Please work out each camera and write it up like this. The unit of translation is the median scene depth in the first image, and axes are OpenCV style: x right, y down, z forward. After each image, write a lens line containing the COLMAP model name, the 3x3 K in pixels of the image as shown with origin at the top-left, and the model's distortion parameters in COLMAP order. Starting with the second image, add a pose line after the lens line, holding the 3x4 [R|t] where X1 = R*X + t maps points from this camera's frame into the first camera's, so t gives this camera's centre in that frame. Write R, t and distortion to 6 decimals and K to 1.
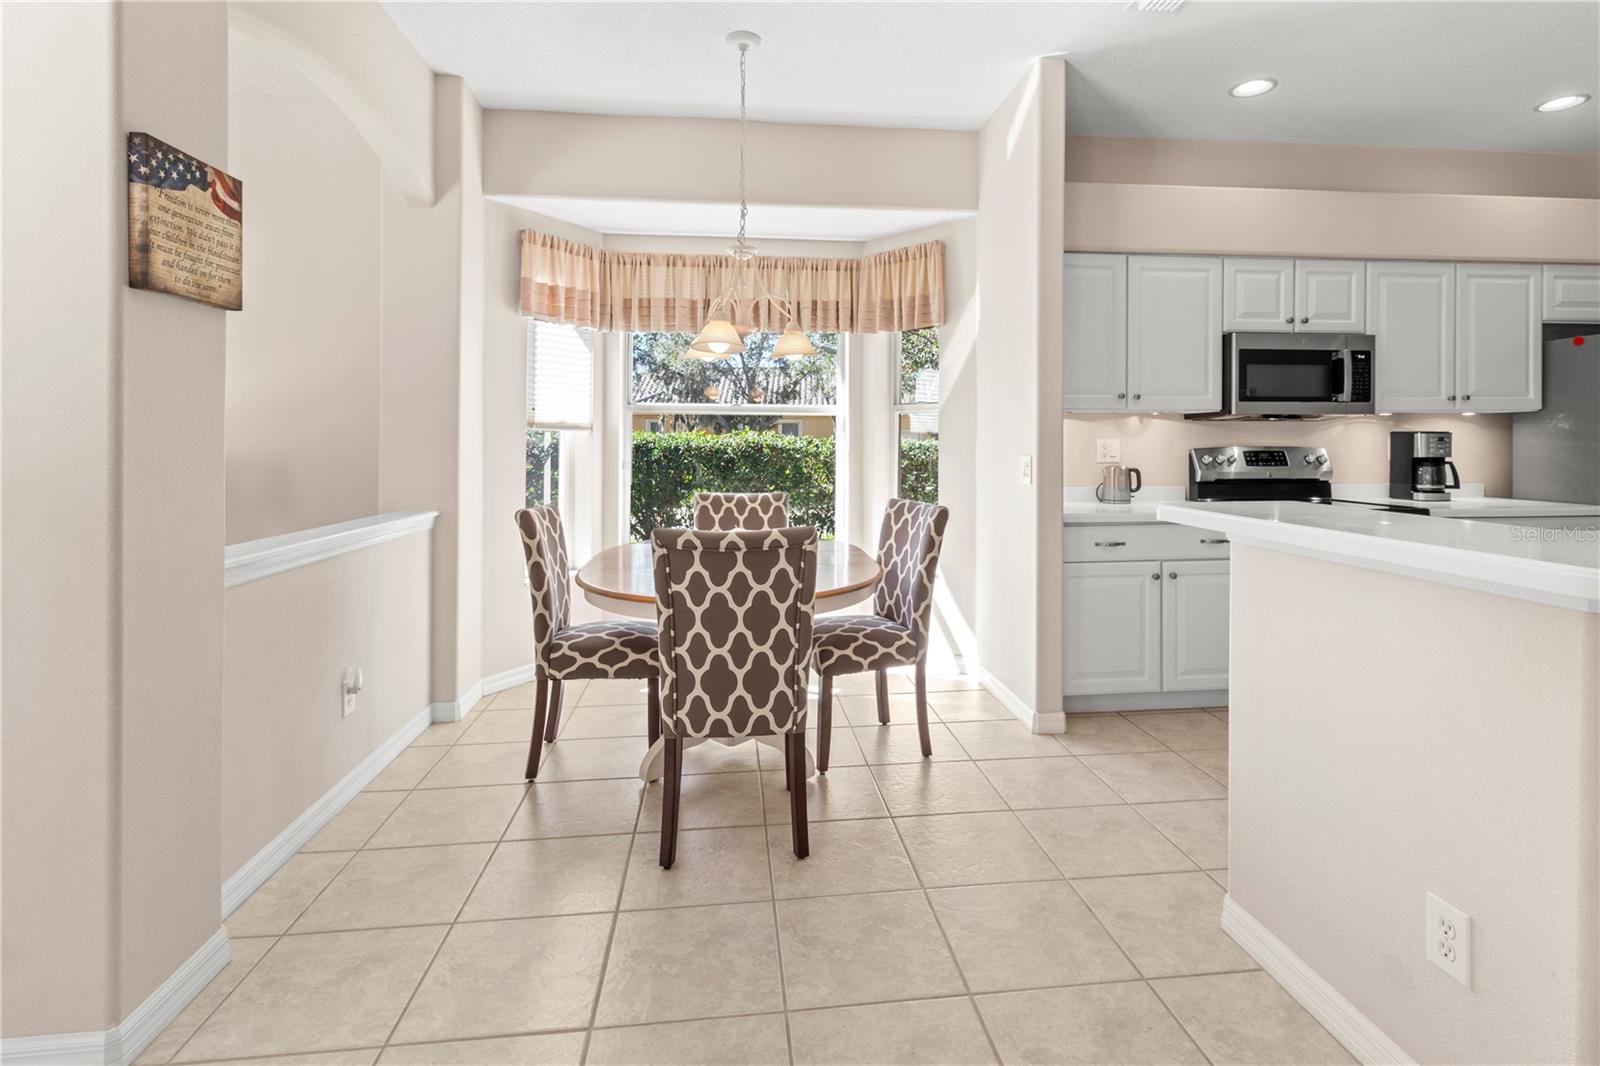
lens RADIAL K [[785.5, 0, 809.5], [0, 785.5, 443.6], [0, 0, 1]] dist [0.003342, 0.000101]
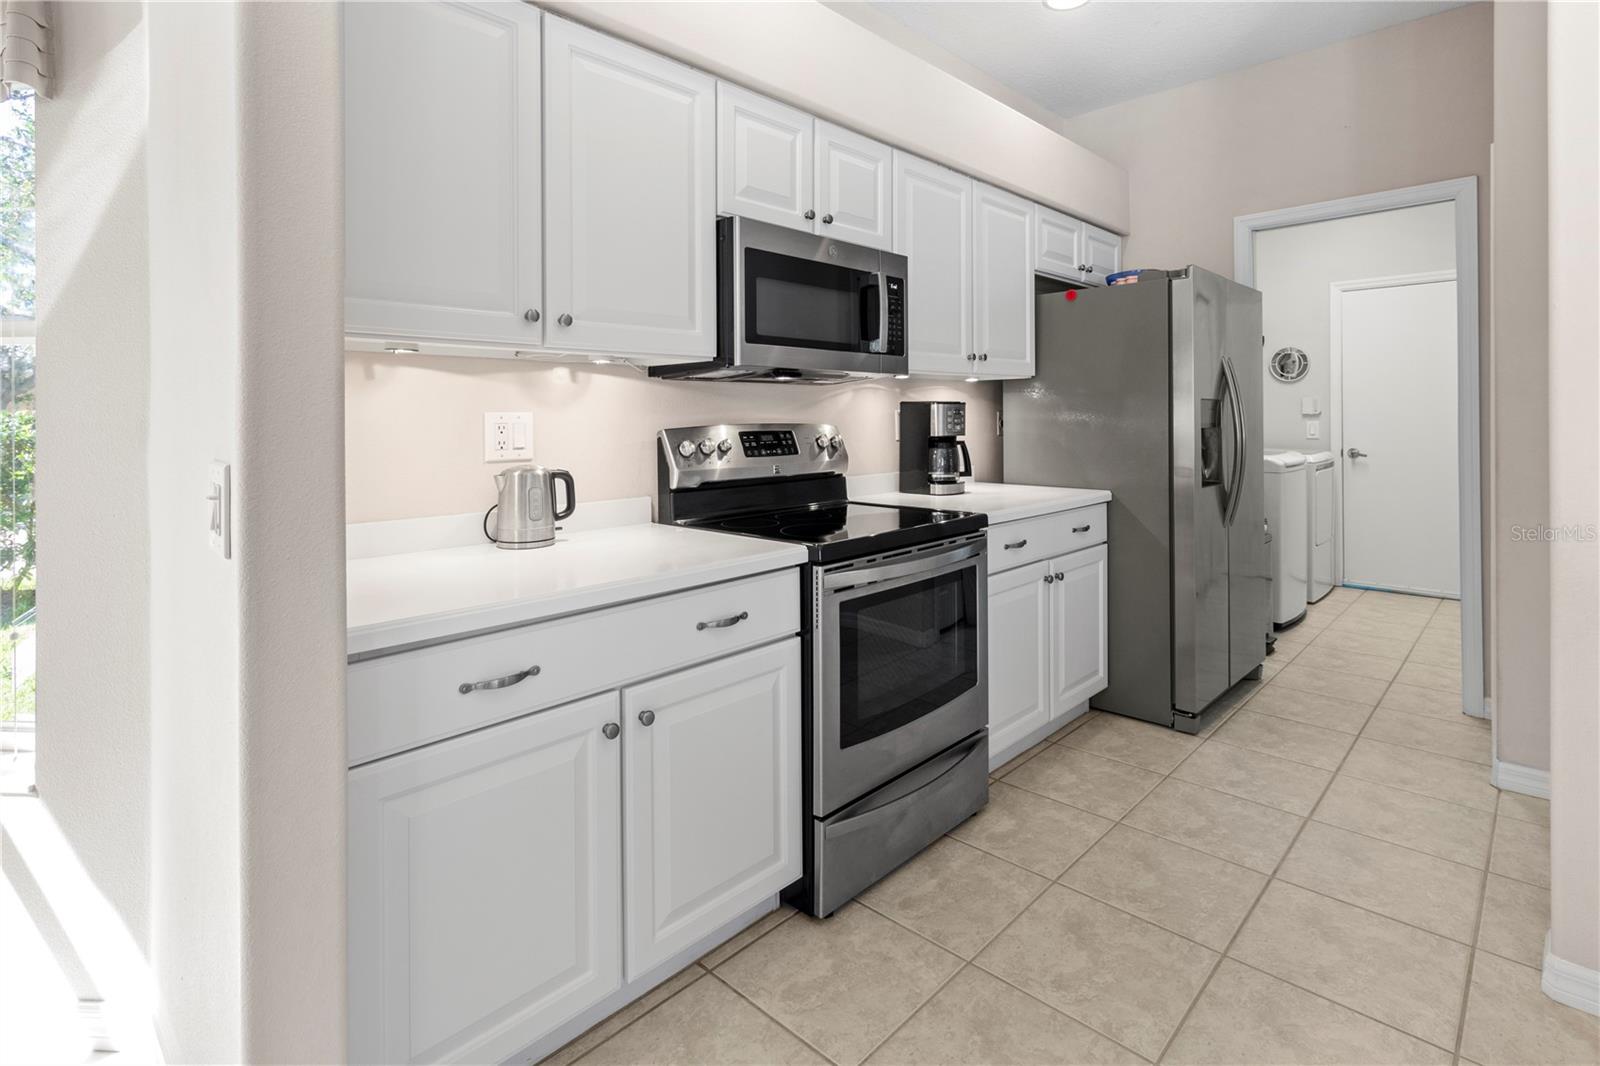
lens RADIAL K [[785.5, 0, 822.7], [0, 785.5, 420.9], [0, 0, 1]] dist [0.003342, 0.000101]
pose [[0.760838, -0.008779, 0.648883, 0.226560], [0.008751, 0.999956, 0.003268, -0.000411], [-0.648883, 0.003192, 0.760881, 0.537779]]
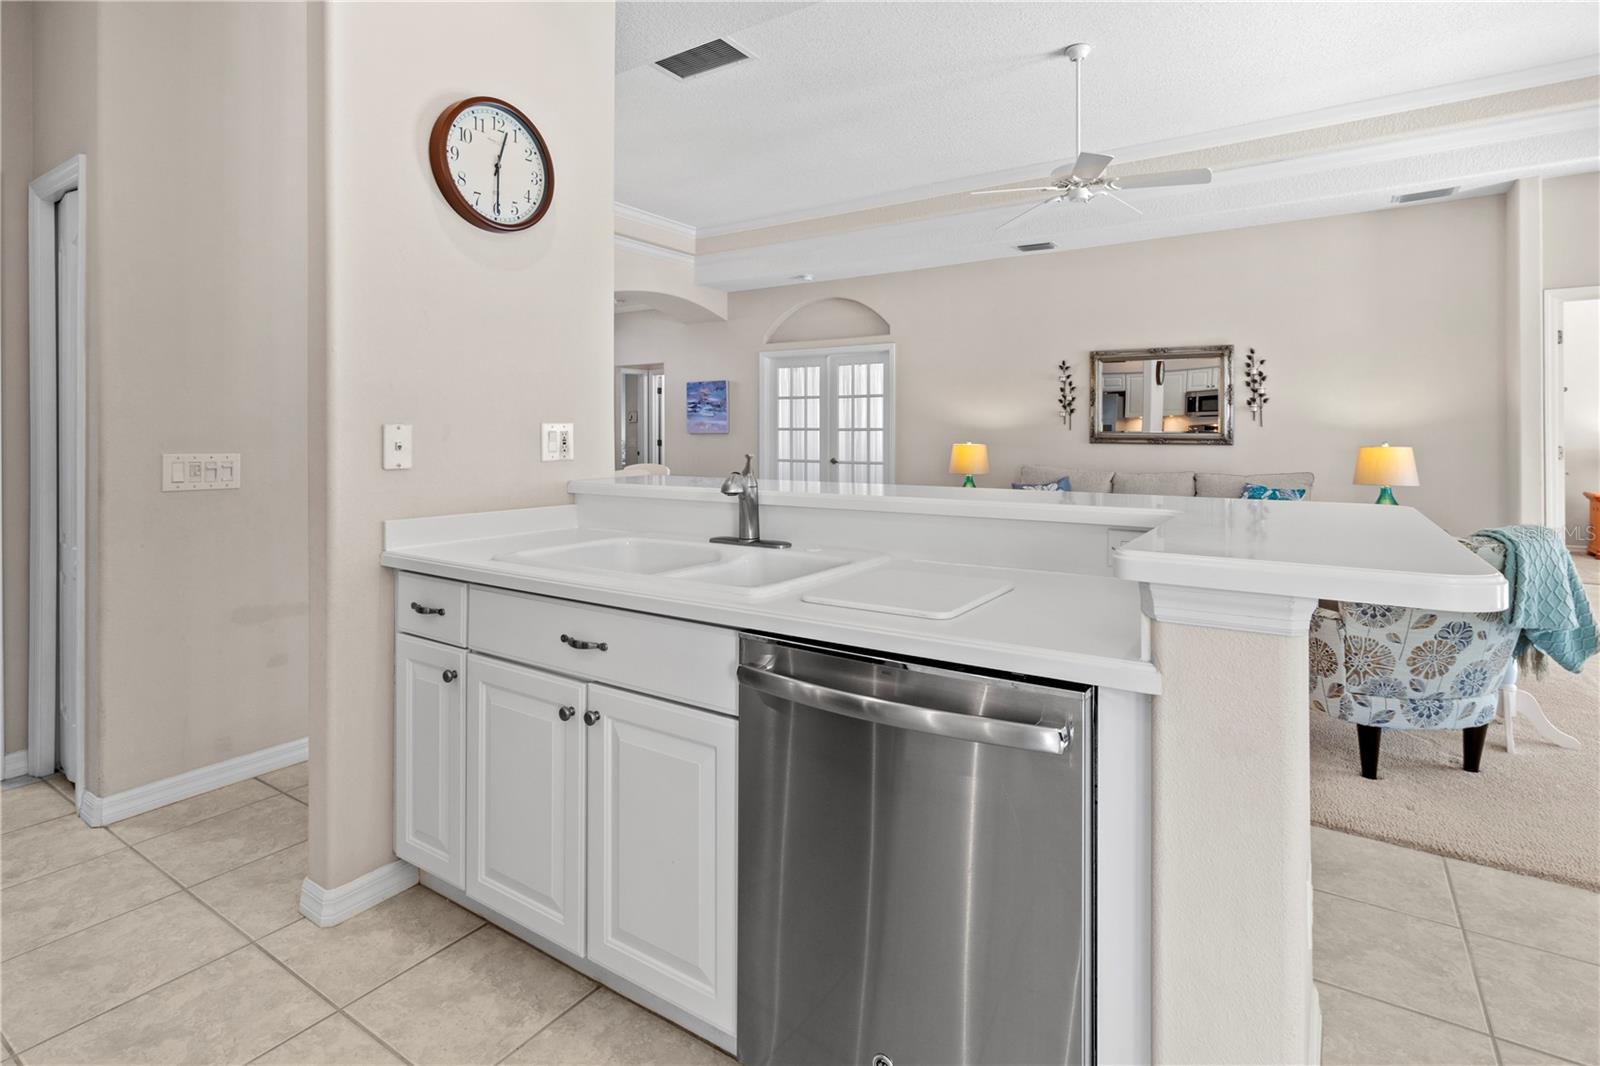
lens RADIAL K [[785.5, 0, 810.0], [0, 785.5, 434.3], [0, 0, 1]] dist [0.003342, 0.000101]
pose [[-0.767074, 0.001611, 0.641556, 0.235338], [0.001368, 0.999999, -0.000874, -0.000984], [-0.641557, 0.000207, -0.767075, 0.794133]]
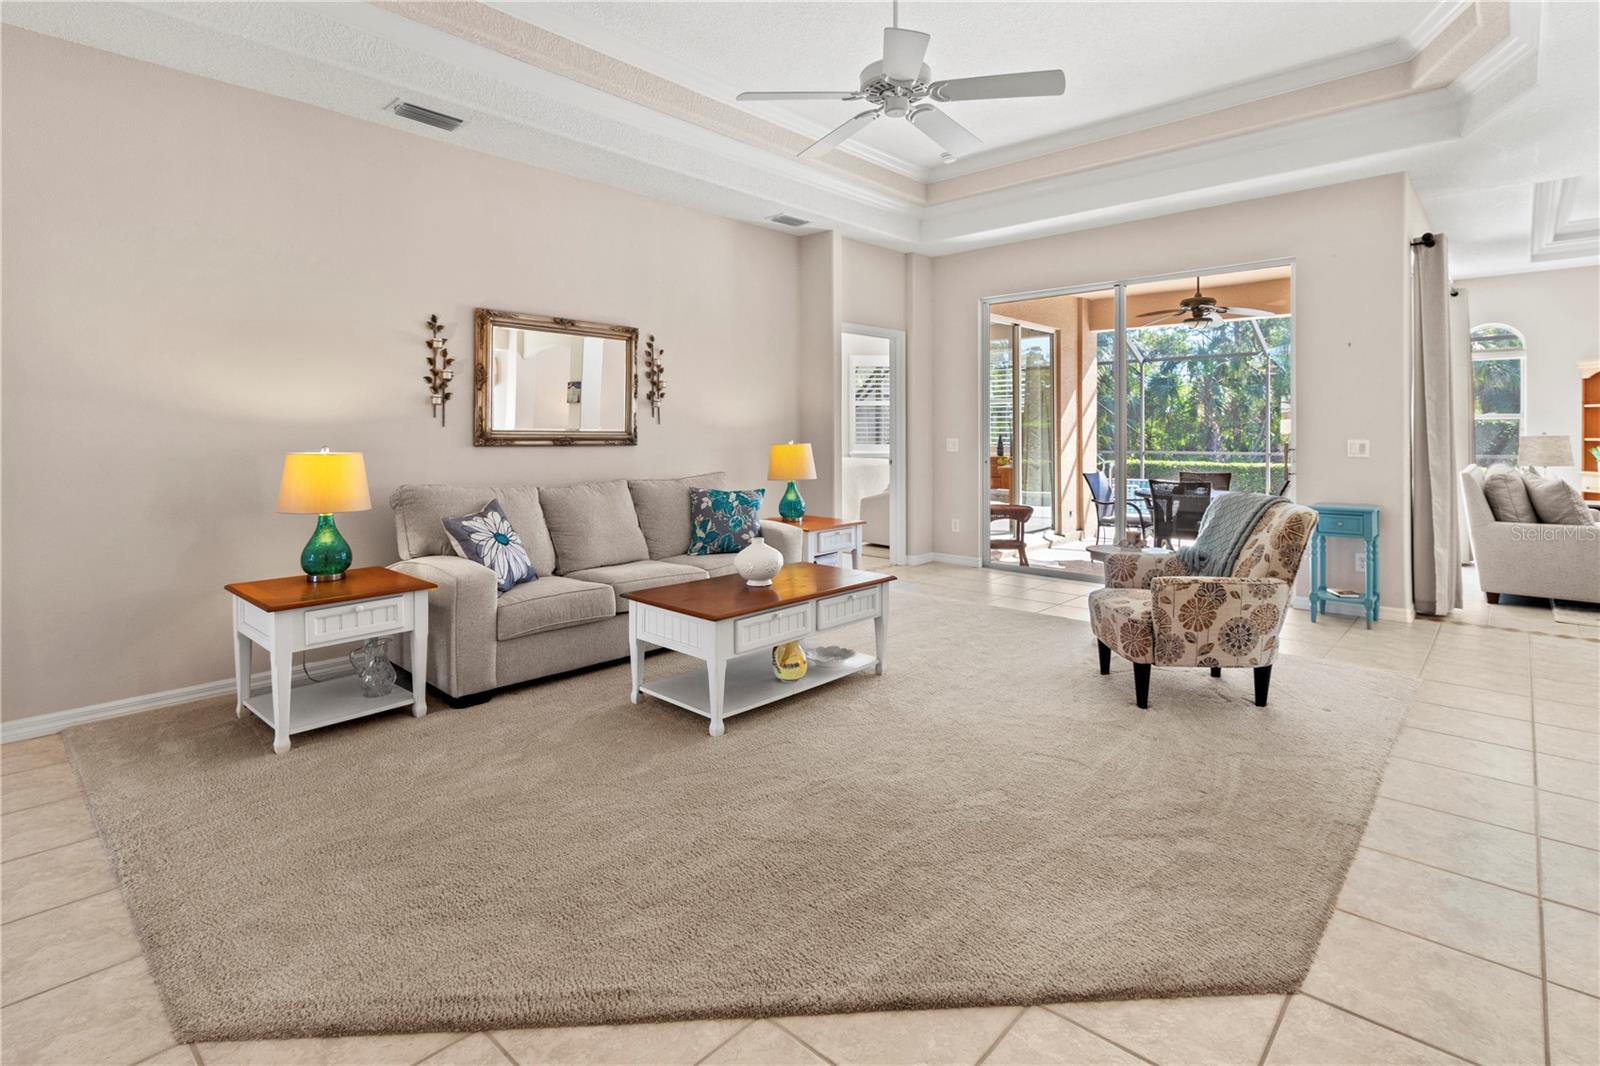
lens RADIAL K [[785.5, 0, 823.3], [0, 785.5, 452.6], [0, 0, 1]] dist [0.003342, 0.000101]
pose [[-0.744961, 0.019820, -0.666813, 1.262812], [0.004368, 0.999682, 0.024834, 0.000875], [0.667094, 0.015587, -0.744811, 0.264664]]
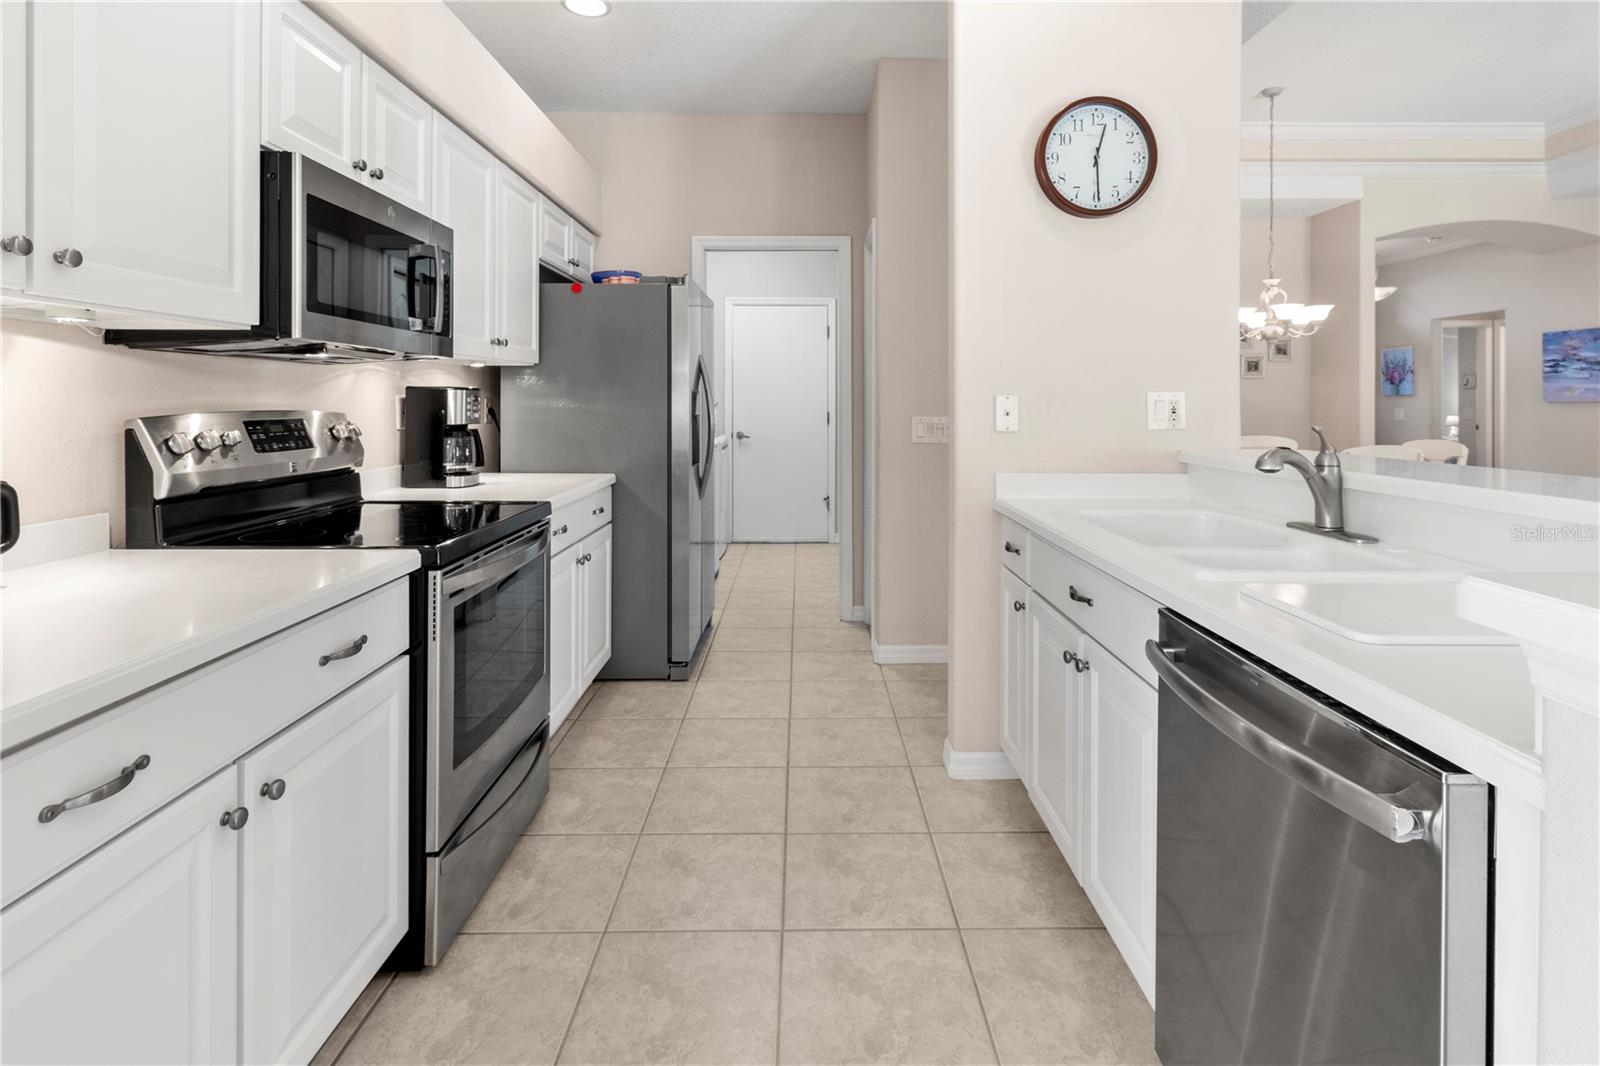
lens RADIAL K [[785.5, 0, 813.8], [0, 785.5, 403.6], [0, 0, 1]] dist [0.003342, 0.000101]
pose [[0.098800, -0.000134, 0.995107, 0.128743], [-0.000902, 1.000000, 0.000224, -0.001438], [-0.995107, -0.000919, 0.098800, 0.657611]]
